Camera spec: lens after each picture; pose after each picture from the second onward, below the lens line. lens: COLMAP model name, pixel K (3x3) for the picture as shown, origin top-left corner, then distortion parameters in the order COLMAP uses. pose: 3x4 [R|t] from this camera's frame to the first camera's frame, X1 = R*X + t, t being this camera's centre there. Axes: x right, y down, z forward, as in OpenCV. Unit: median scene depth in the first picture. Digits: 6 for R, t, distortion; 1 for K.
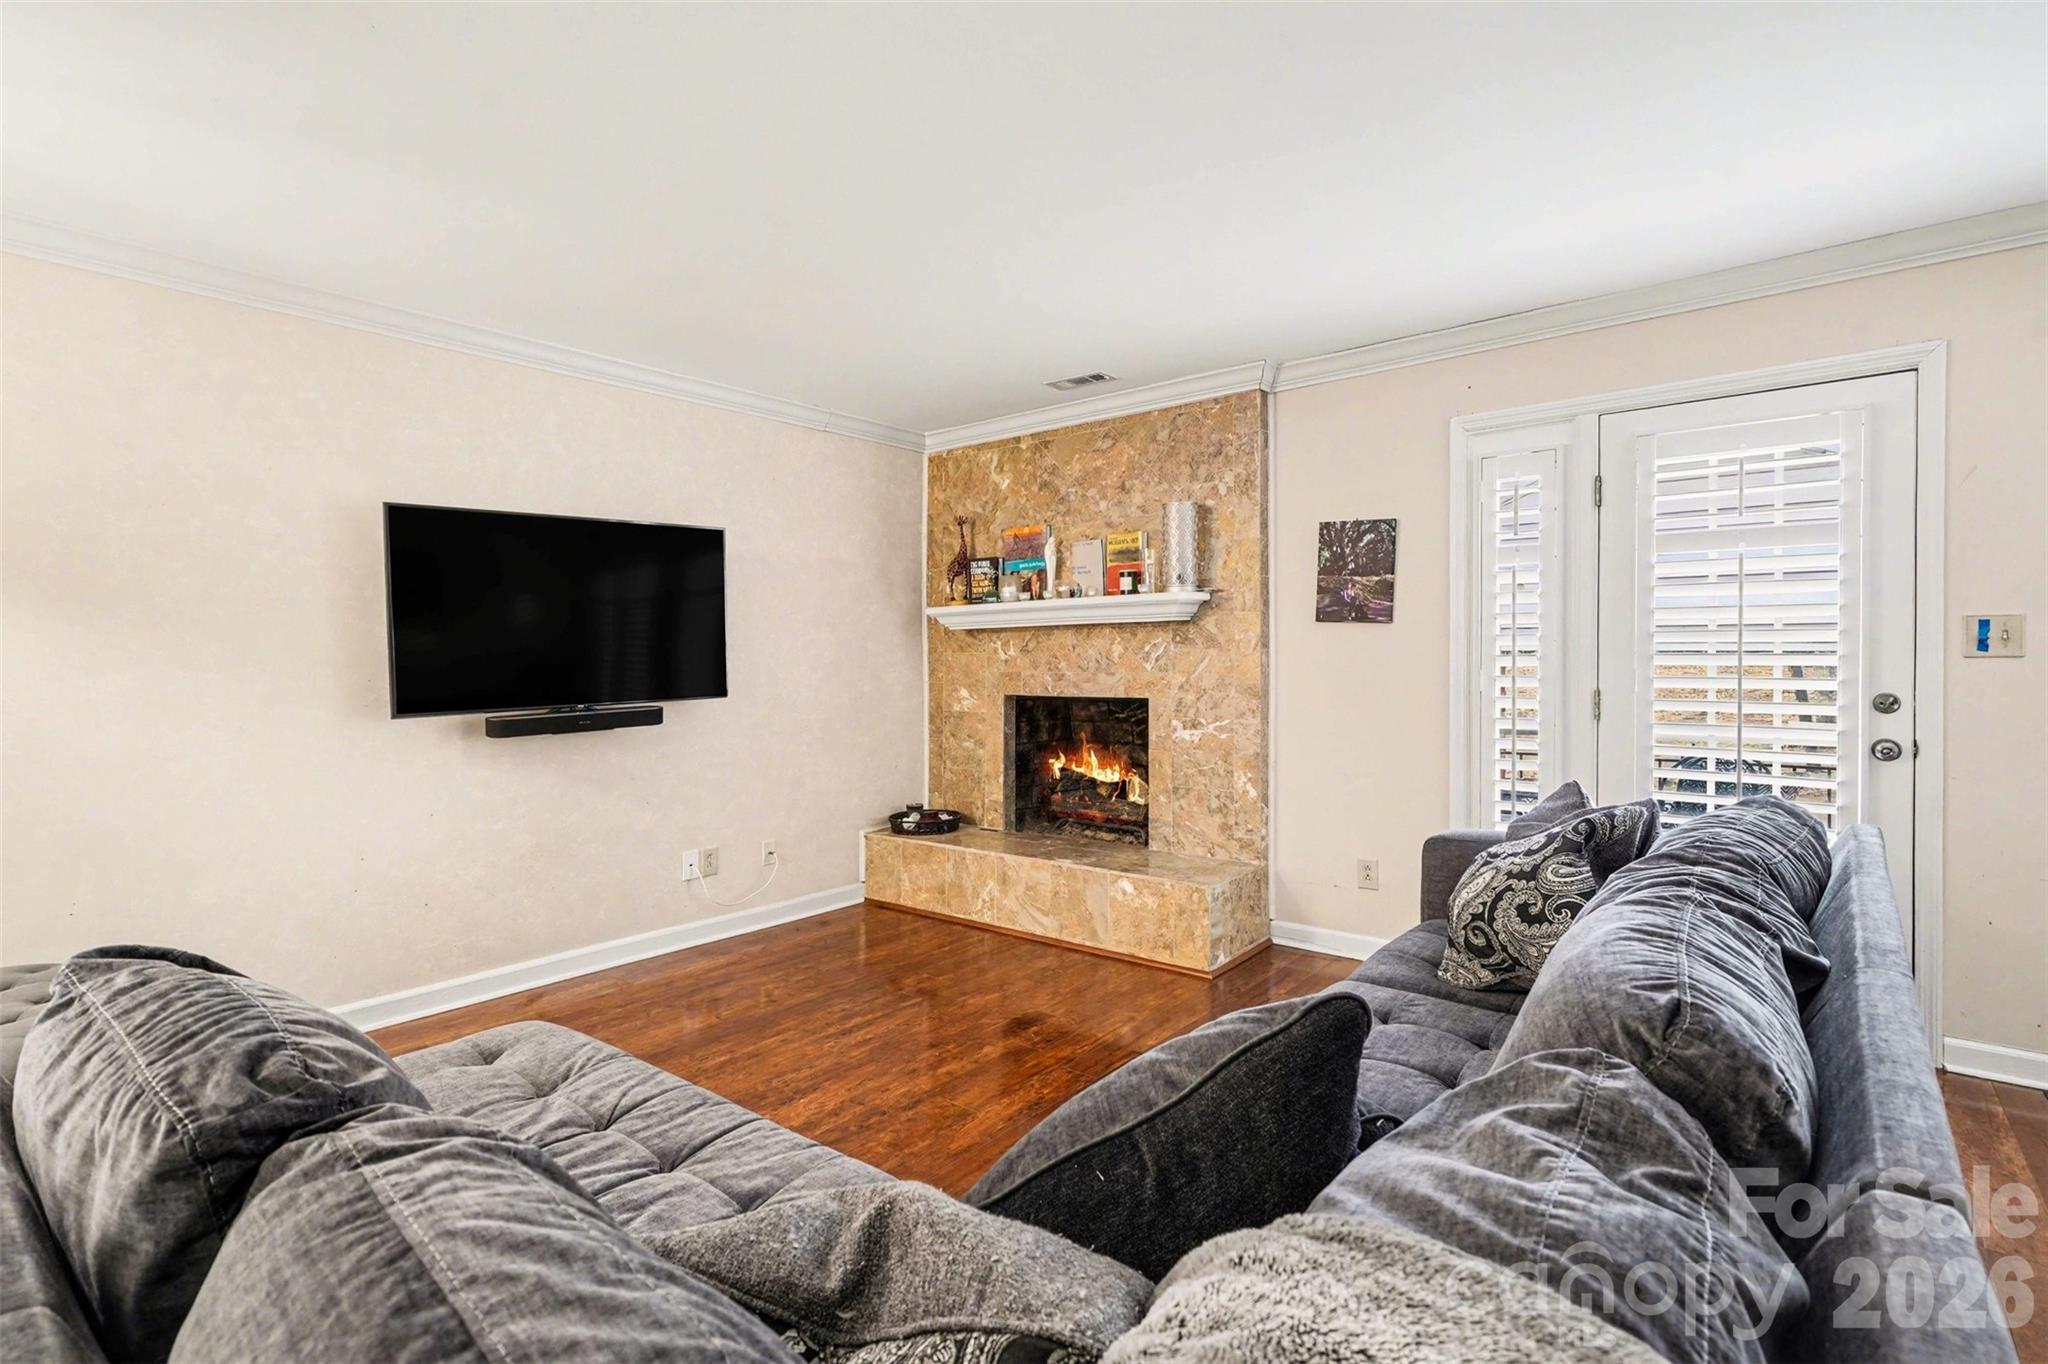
lens RADIAL K [[962.6, 0, 1024.0], [0, 962.6, 682.0], [0, 0, 1]] dist [0.000525, -0.000499]
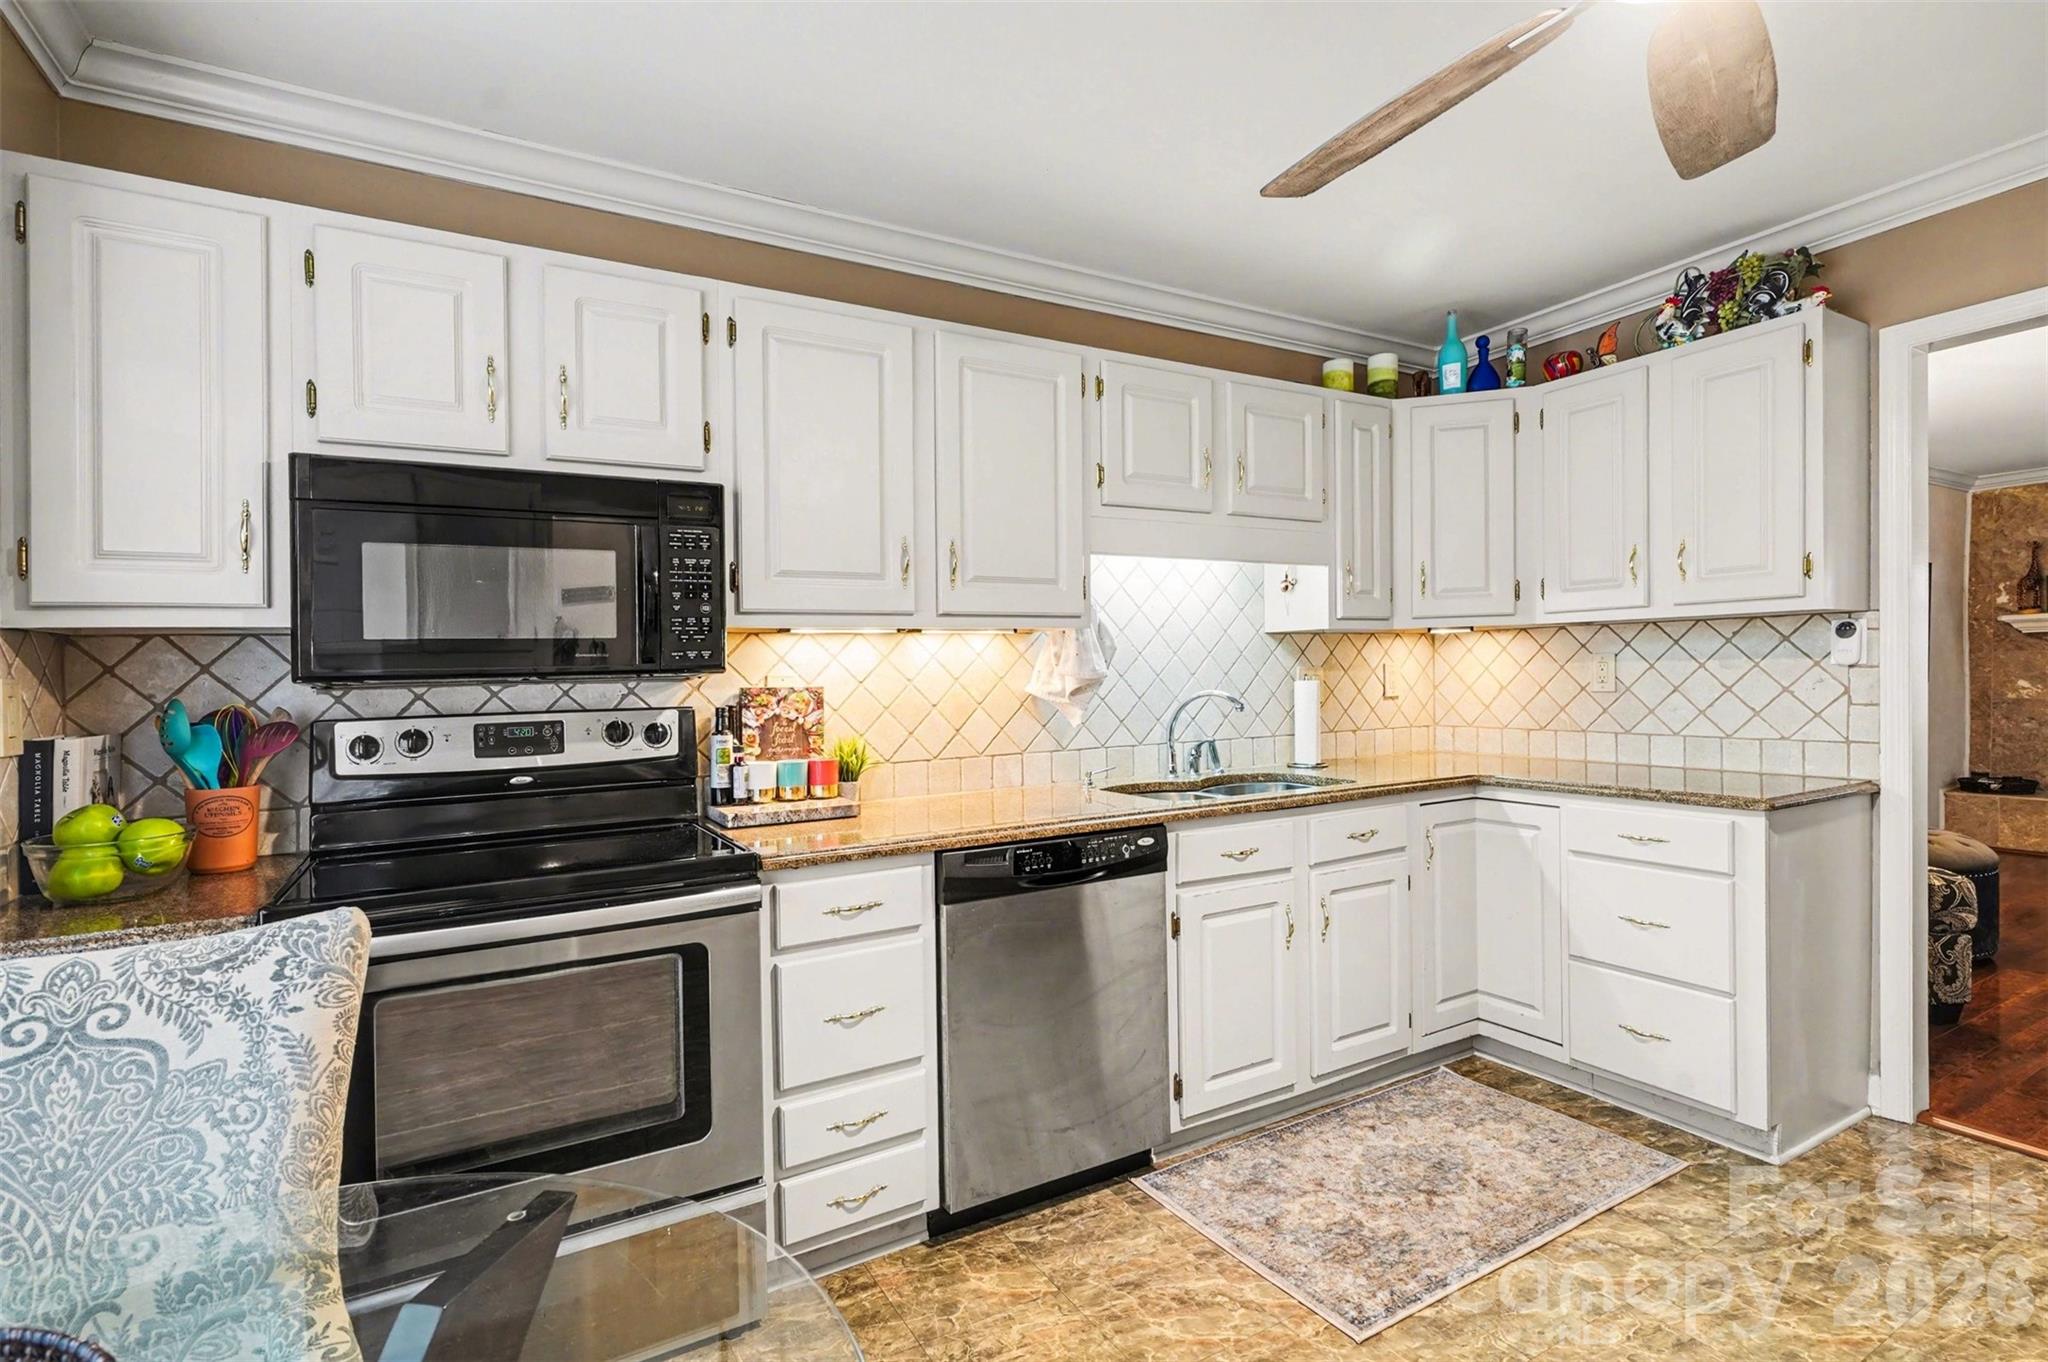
lens RADIAL K [[977.7, 0, 1022.5], [0, 977.7, 687.2], [0, 0, 1]] dist [0.017301, 0.000059]
pose [[0.950466, 0.006074, -0.310769, -1.070117], [-0.010252, 0.999878, -0.011814, 0.053410], [0.310659, 0.014415, 0.950412, -0.742665]]
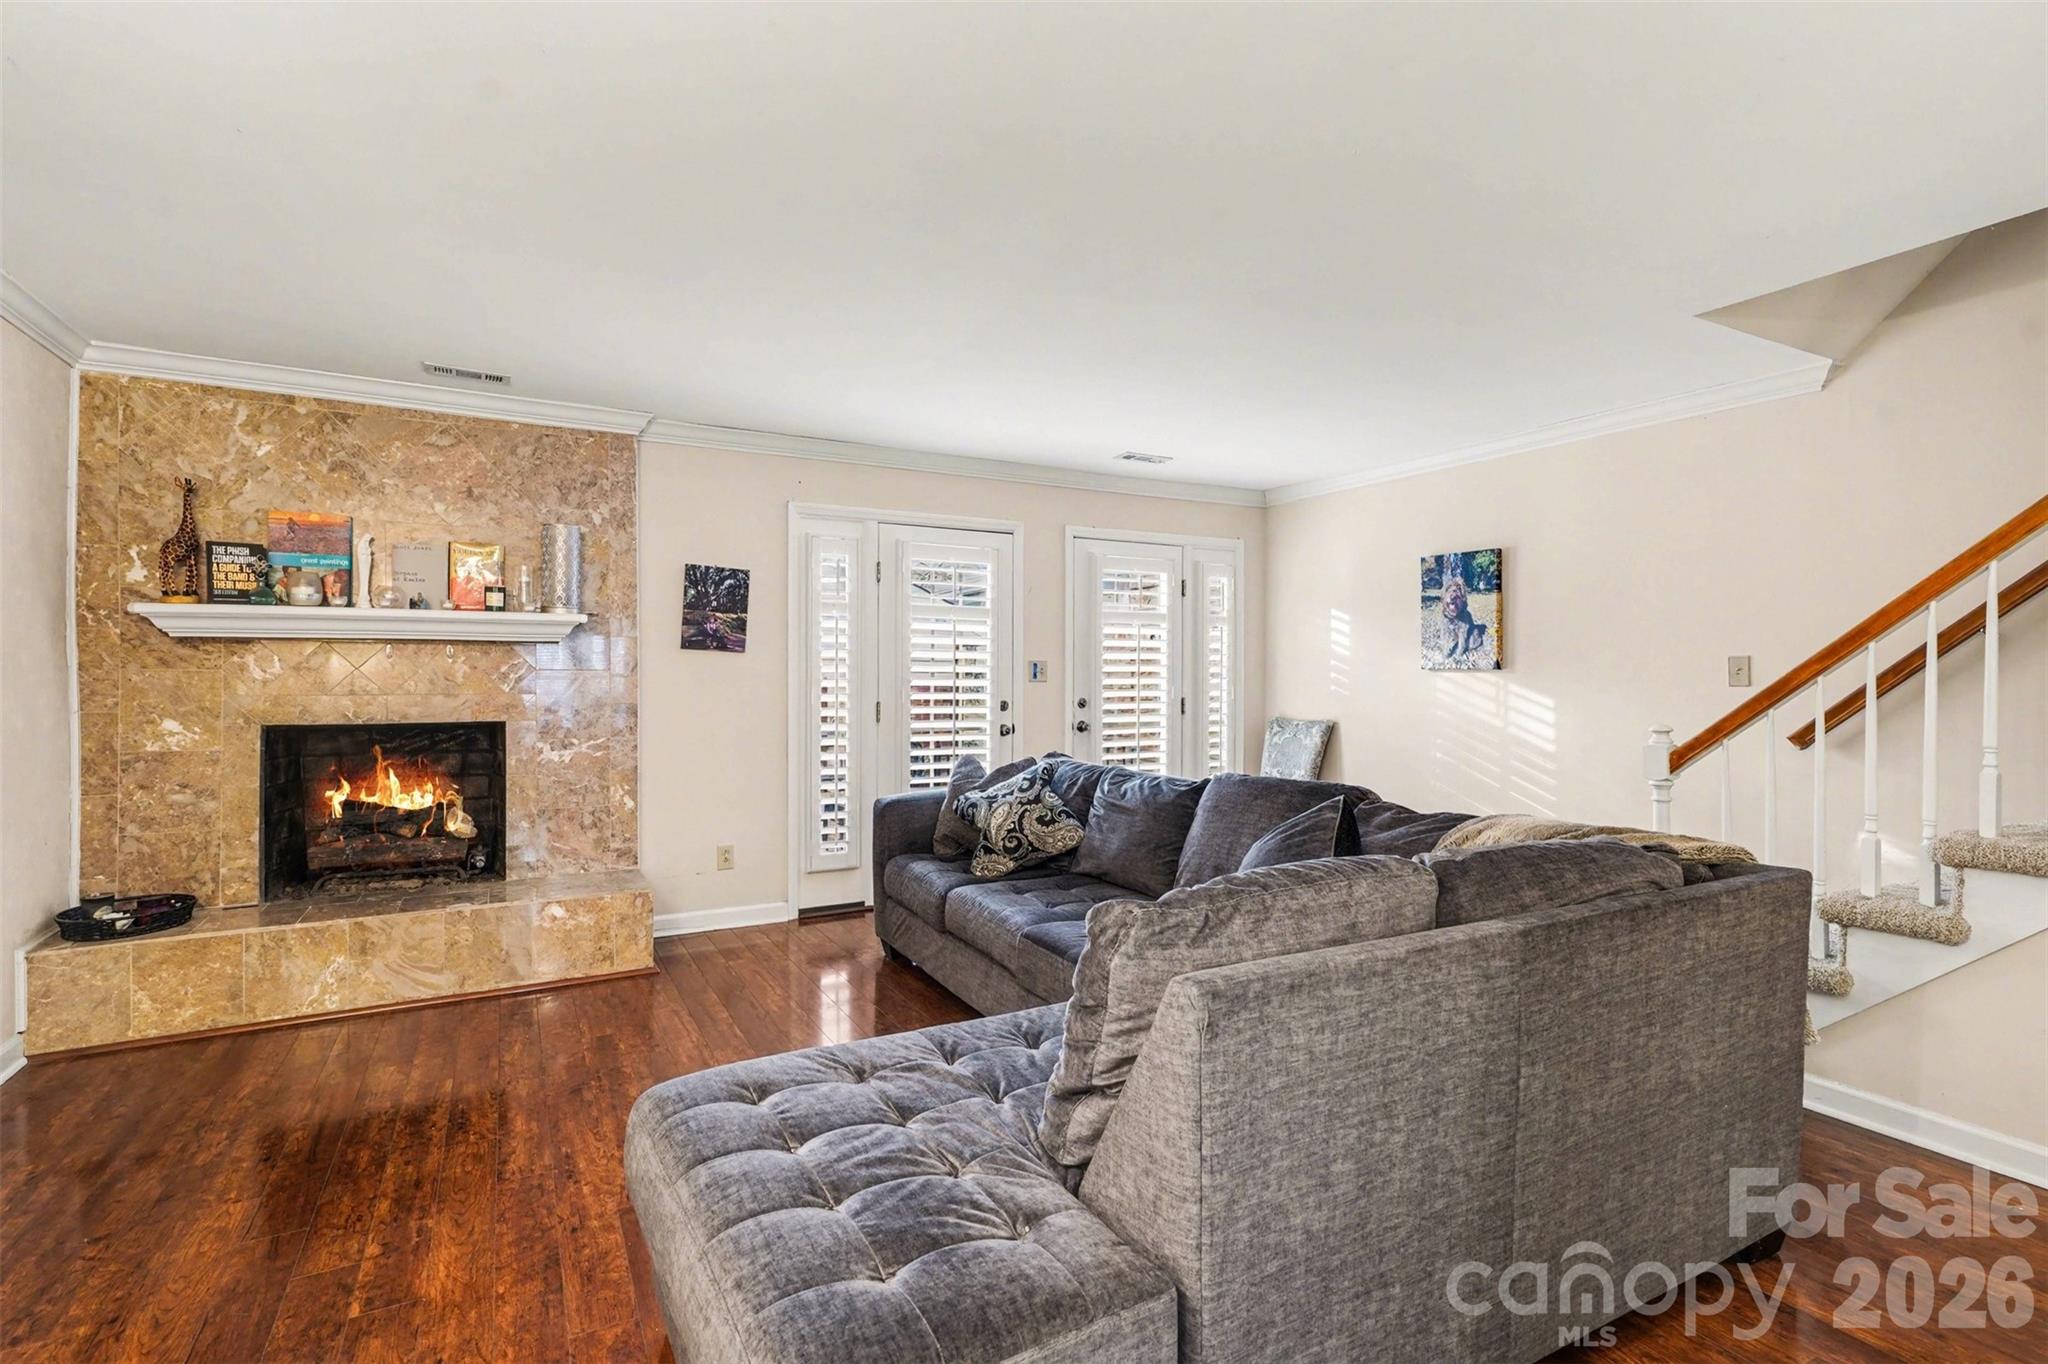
lens RADIAL K [[962.6, 0, 1024.0], [0, 962.6, 682.0], [0, 0, 1]] dist [0.000525, -0.000499]
pose [[0.361164, 0.004528, 0.932491, -0.599861], [0.018655, 0.999753, -0.012080, -0.000544], [-0.932316, 0.021759, 0.360990, 0.186712]]
